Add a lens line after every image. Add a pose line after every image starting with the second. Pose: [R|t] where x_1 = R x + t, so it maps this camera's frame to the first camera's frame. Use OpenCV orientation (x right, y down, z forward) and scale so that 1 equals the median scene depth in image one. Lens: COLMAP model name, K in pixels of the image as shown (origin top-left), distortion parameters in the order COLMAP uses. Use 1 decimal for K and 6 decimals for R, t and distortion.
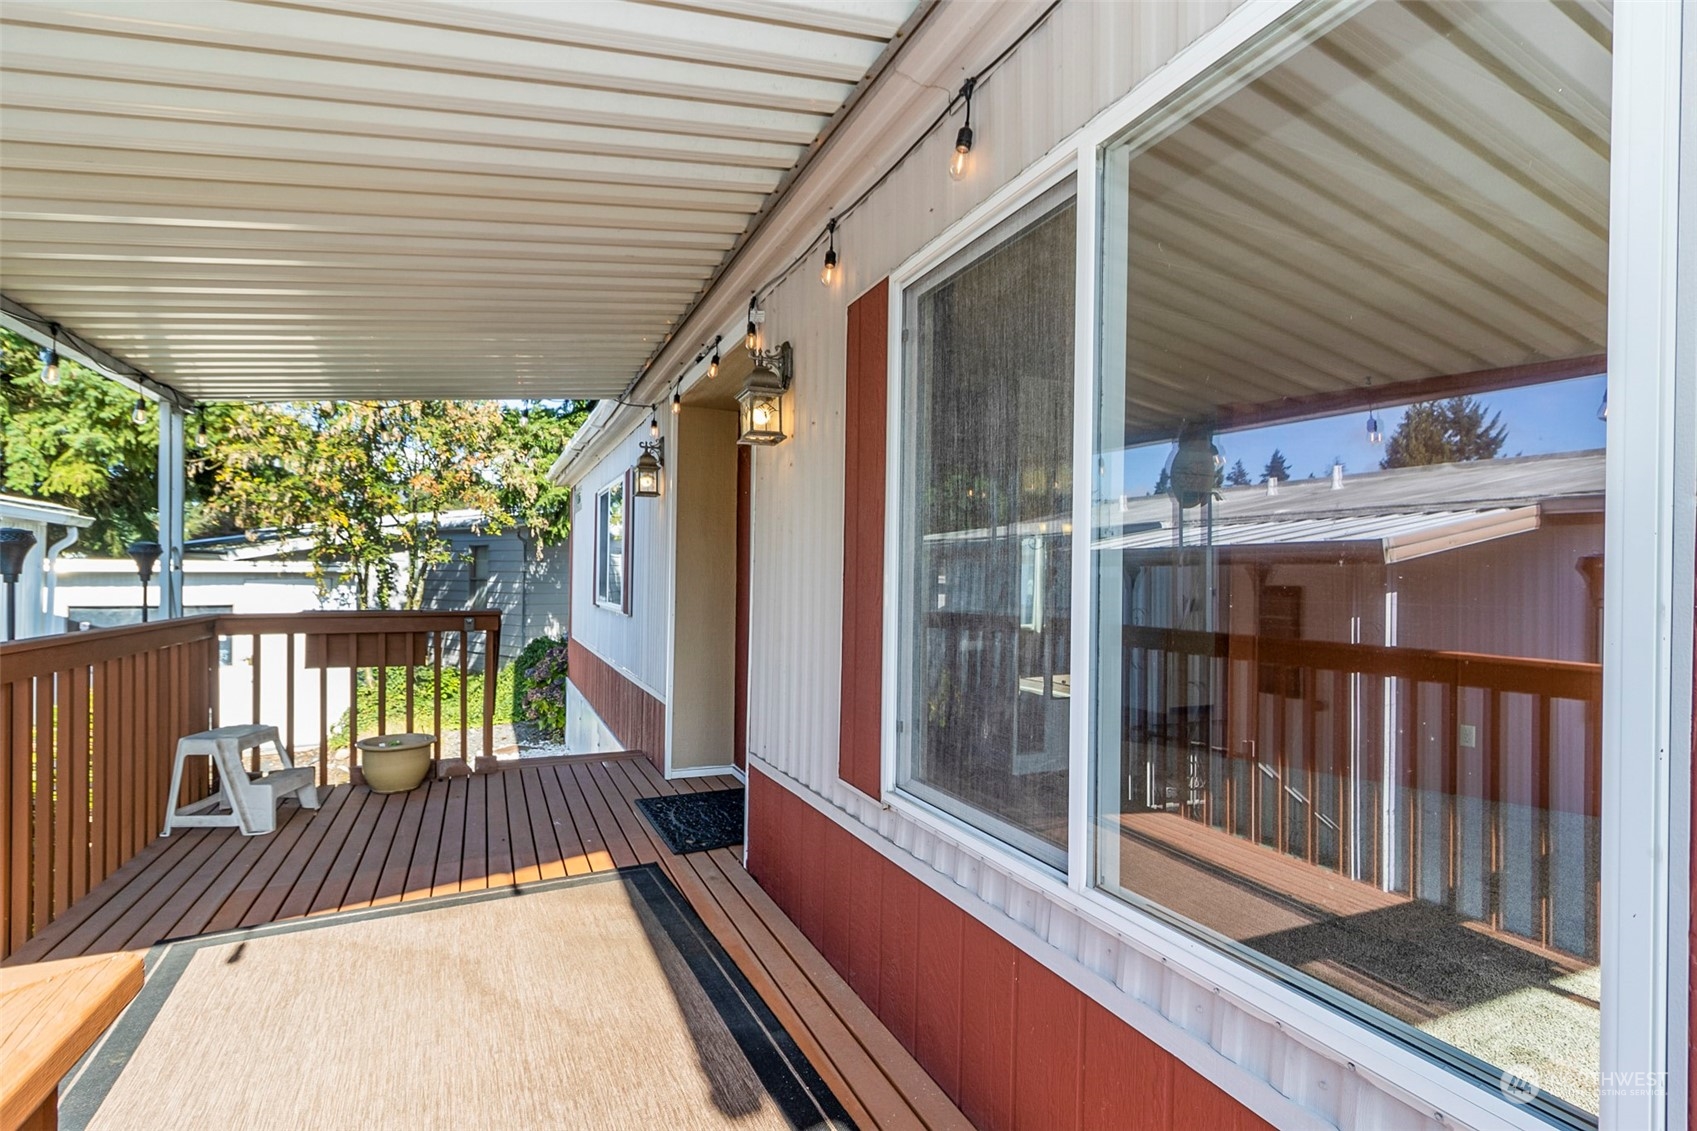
lens RADIAL K [[820.6, 0, 851.5], [0, 820.6, 588.9], [0, 0, 1]] dist [0.000170, -0.000021]
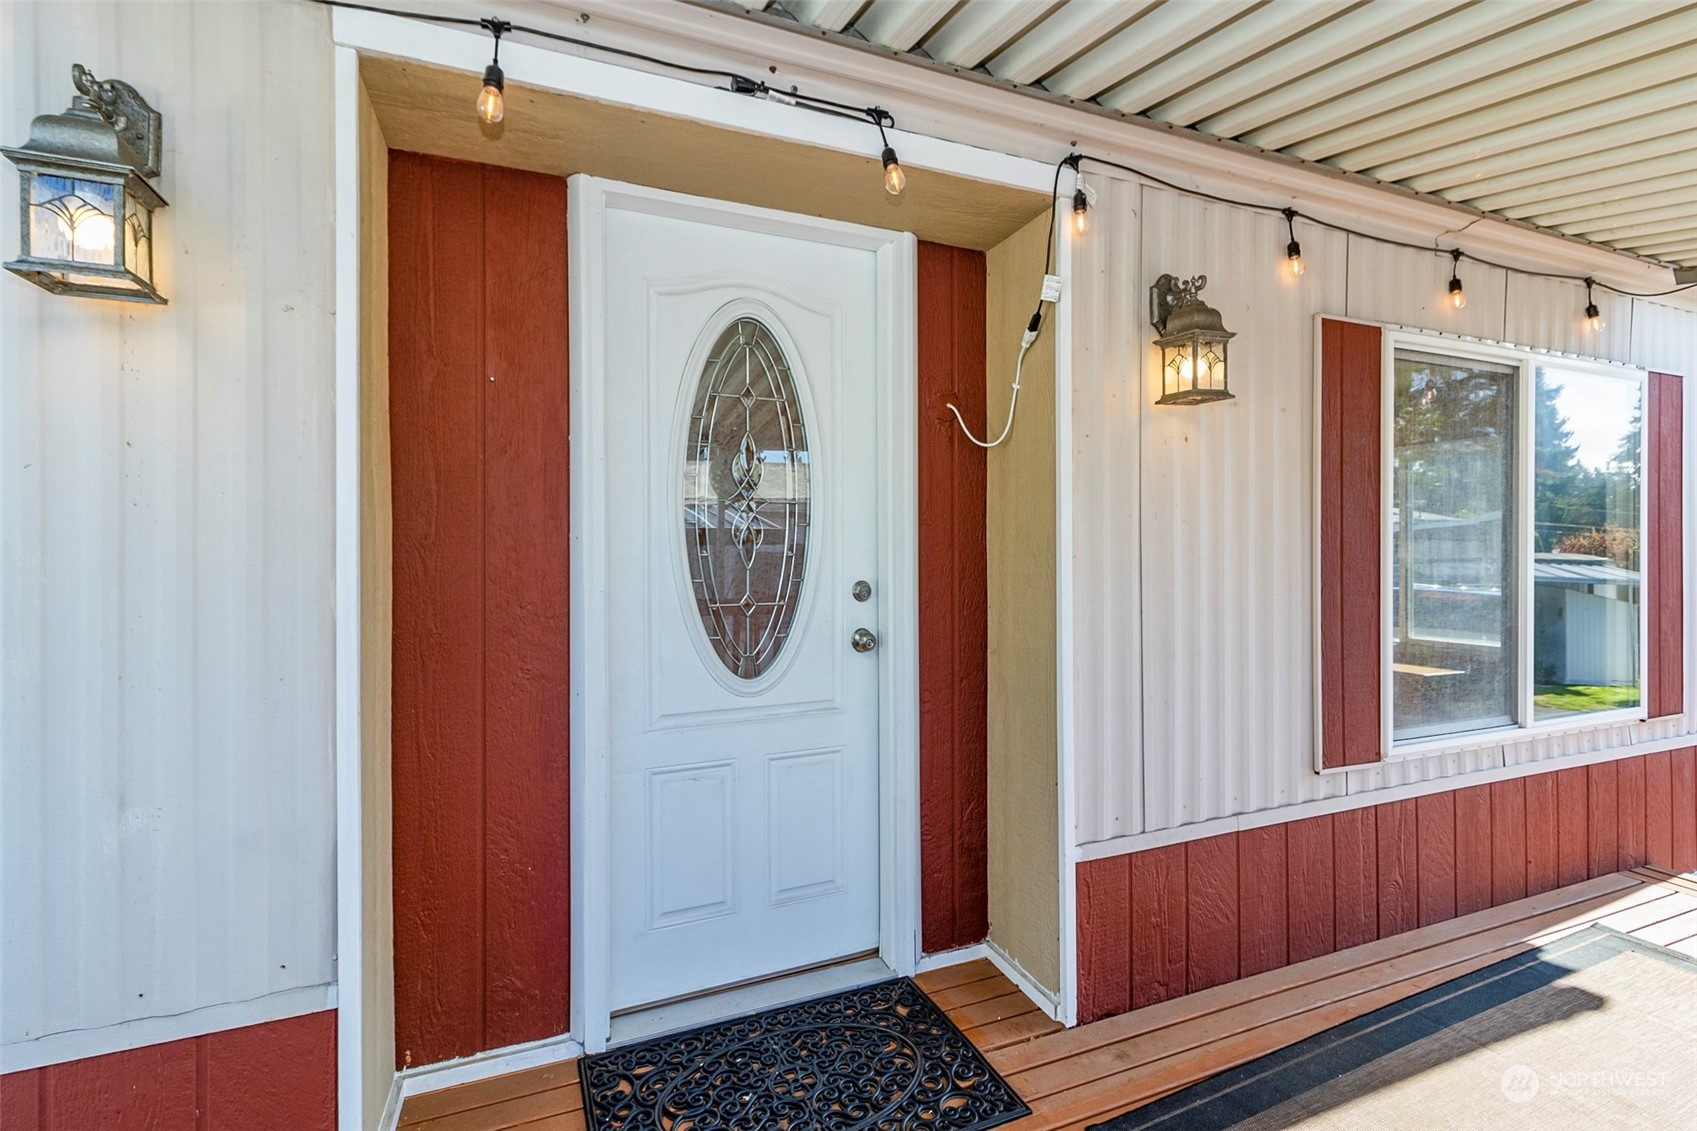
lens RADIAL K [[815.7, 0, 859.9], [0, 815.7, 570.8], [0, 0, 1]] dist [0.004706, 0.000903]
pose [[0.009612, -0.028960, 0.999534, -0.236683], [0.013540, 0.999493, 0.028828, -0.013386], [-0.999862, 0.013257, 0.009999, 0.355676]]
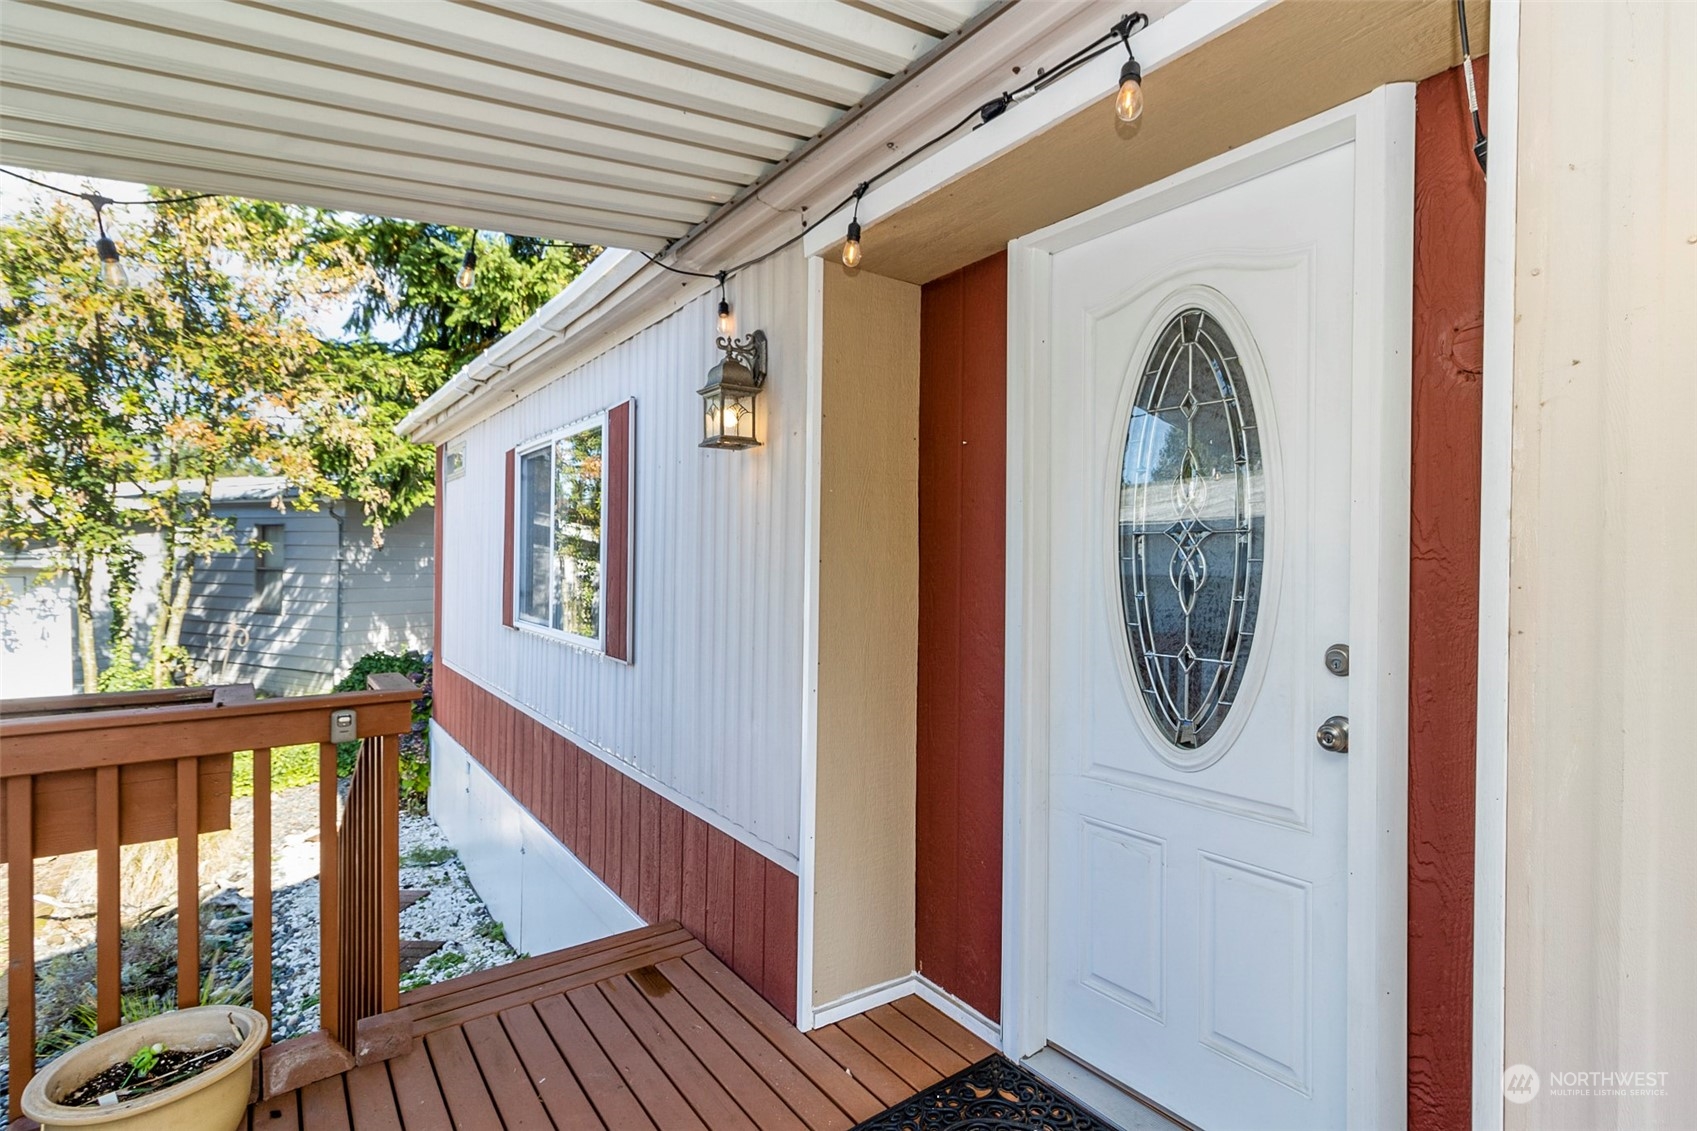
lens RADIAL K [[815.7, 0, 859.9], [0, 815.7, 570.8], [0, 0, 1]] dist [0.004706, 0.000903]
pose [[0.976936, -0.004459, 0.213487, -0.131605], [0.003583, 0.999984, 0.004487, -0.018379], [-0.213504, -0.003618, 0.976936, 0.234116]]
